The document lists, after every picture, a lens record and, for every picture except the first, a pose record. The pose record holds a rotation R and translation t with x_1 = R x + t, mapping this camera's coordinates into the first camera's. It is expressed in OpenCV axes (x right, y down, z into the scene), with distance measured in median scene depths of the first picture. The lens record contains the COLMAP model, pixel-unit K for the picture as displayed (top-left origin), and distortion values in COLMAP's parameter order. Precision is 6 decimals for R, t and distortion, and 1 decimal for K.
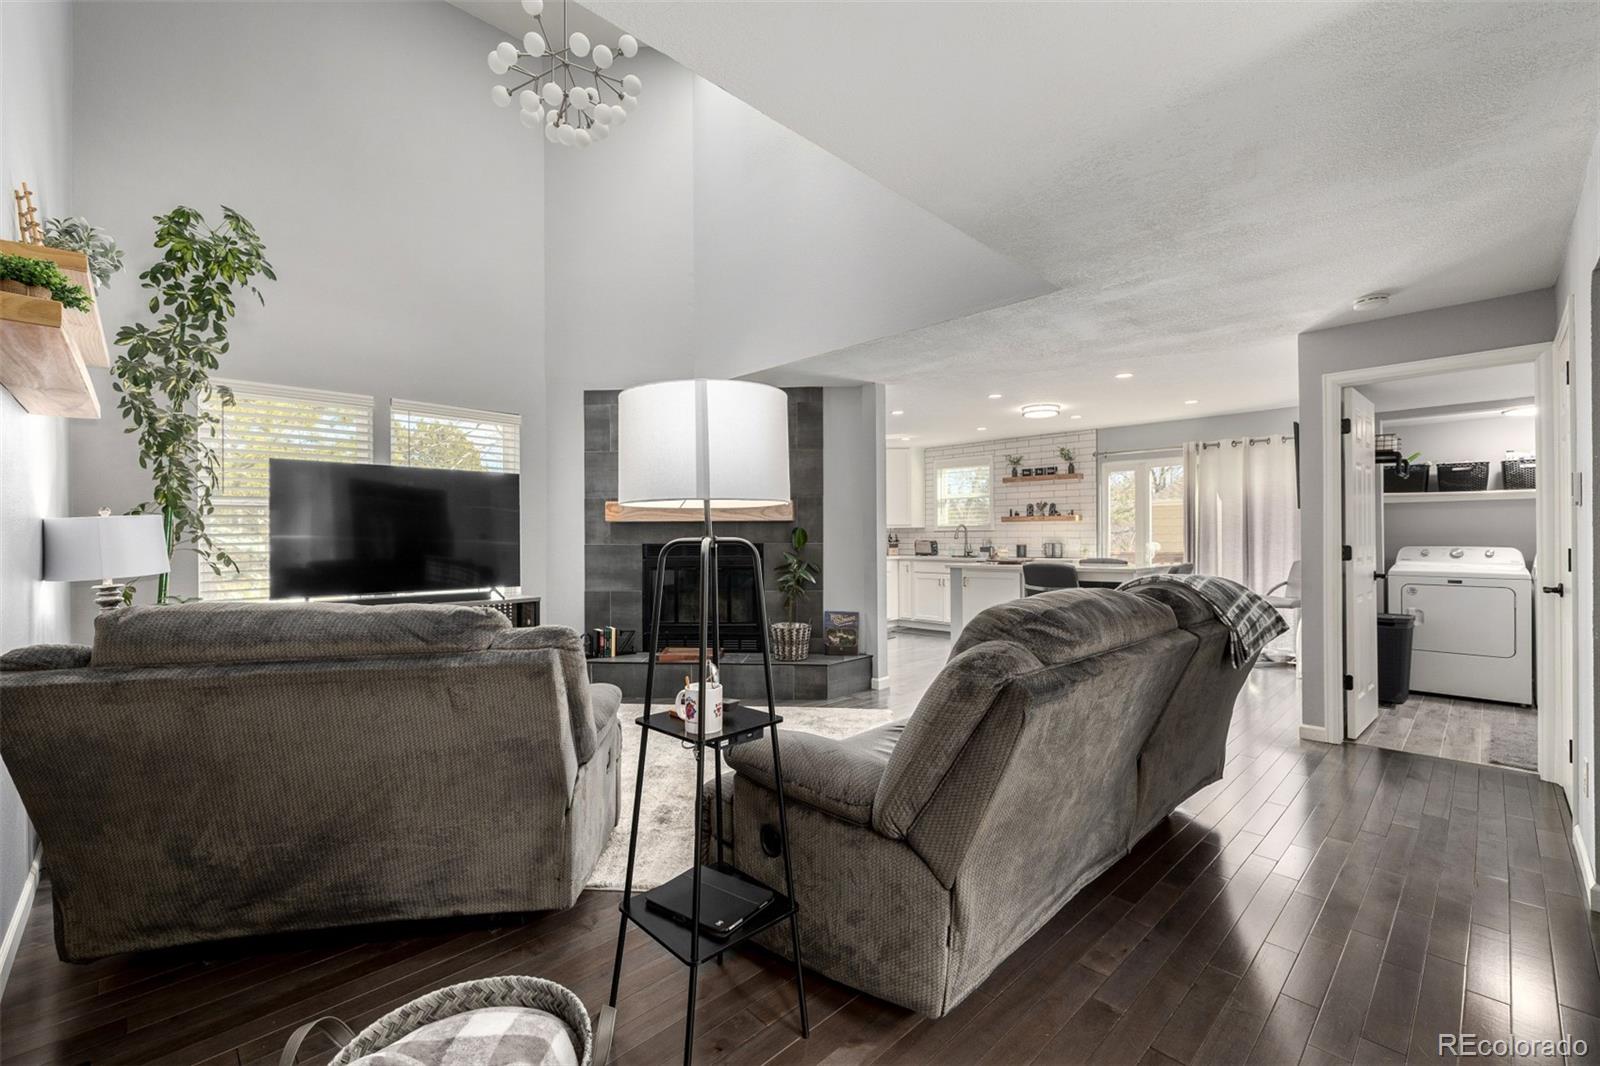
lens RADIAL K [[763.6, 0, 800.3], [0, 763.6, 531.4], [0, 0, 1]] dist [0.001809, 0.000065]
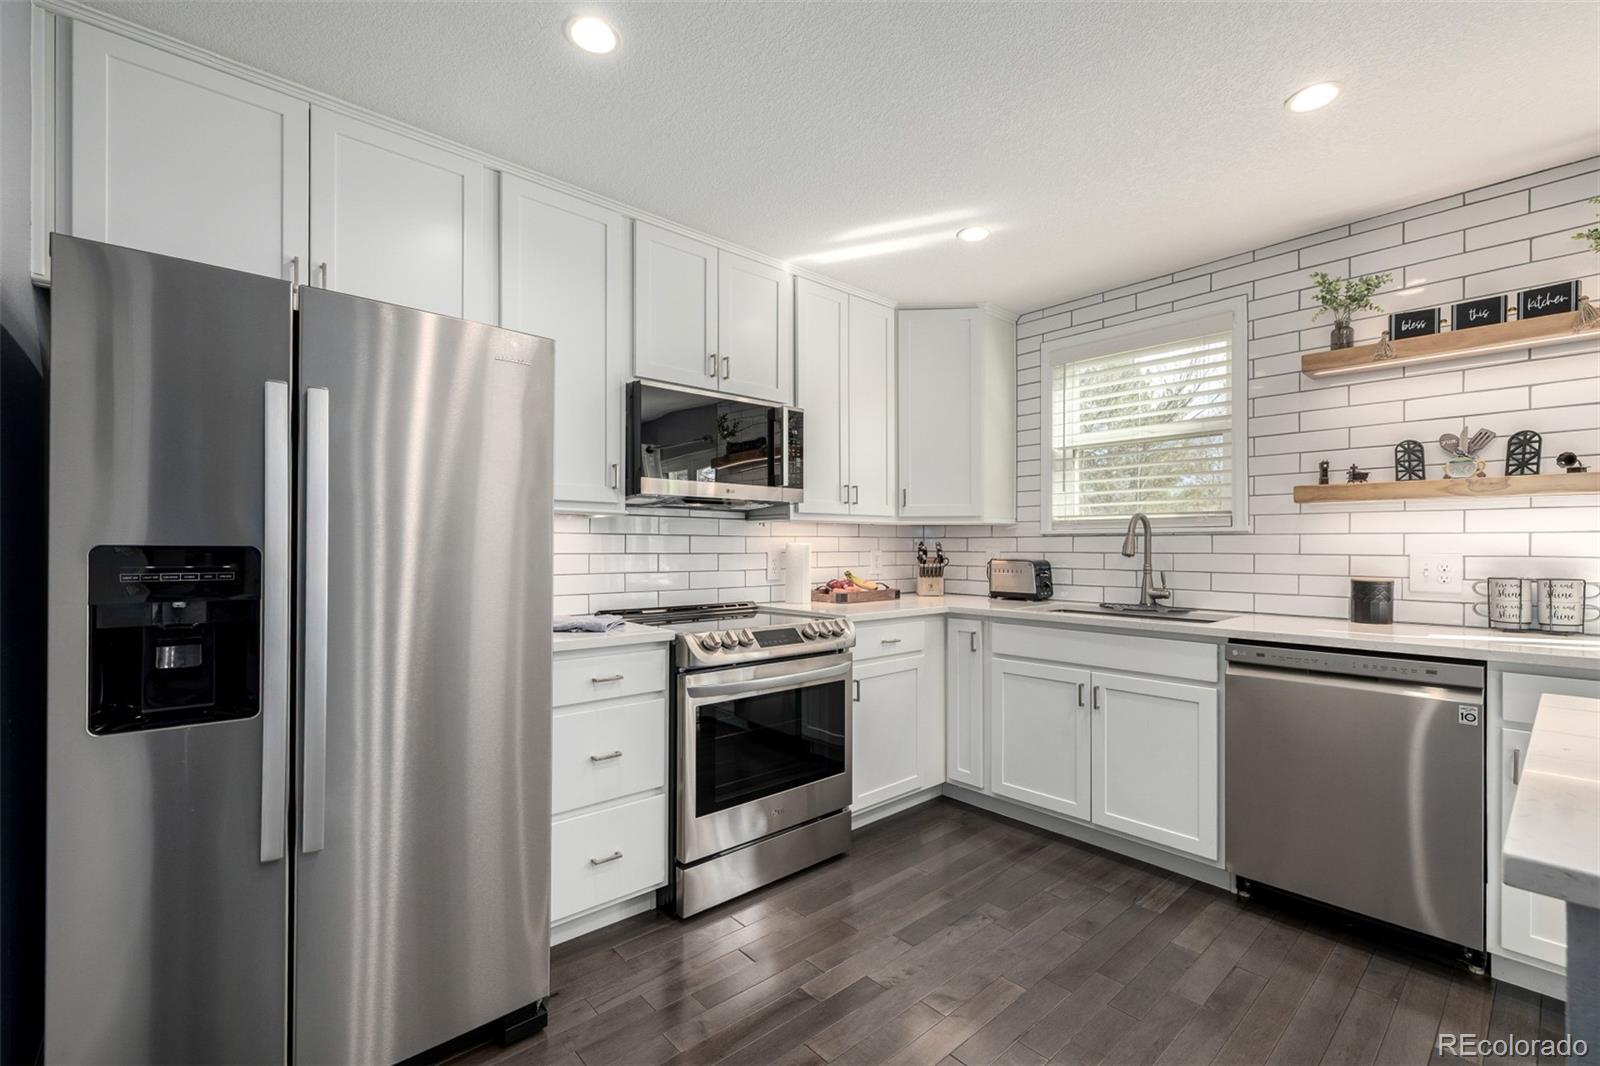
lens RADIAL K [[672.0, 0, 801.7], [0, 672.0, 543.2], [0, 0, 1]] dist [0.003377, -0.000443]
pose [[0.998021, 0.007855, -0.062385, 0.080873], [-0.007784, 0.999969, 0.001383, 0.004488], [0.062394, -0.000895, 0.998051, 0.679920]]
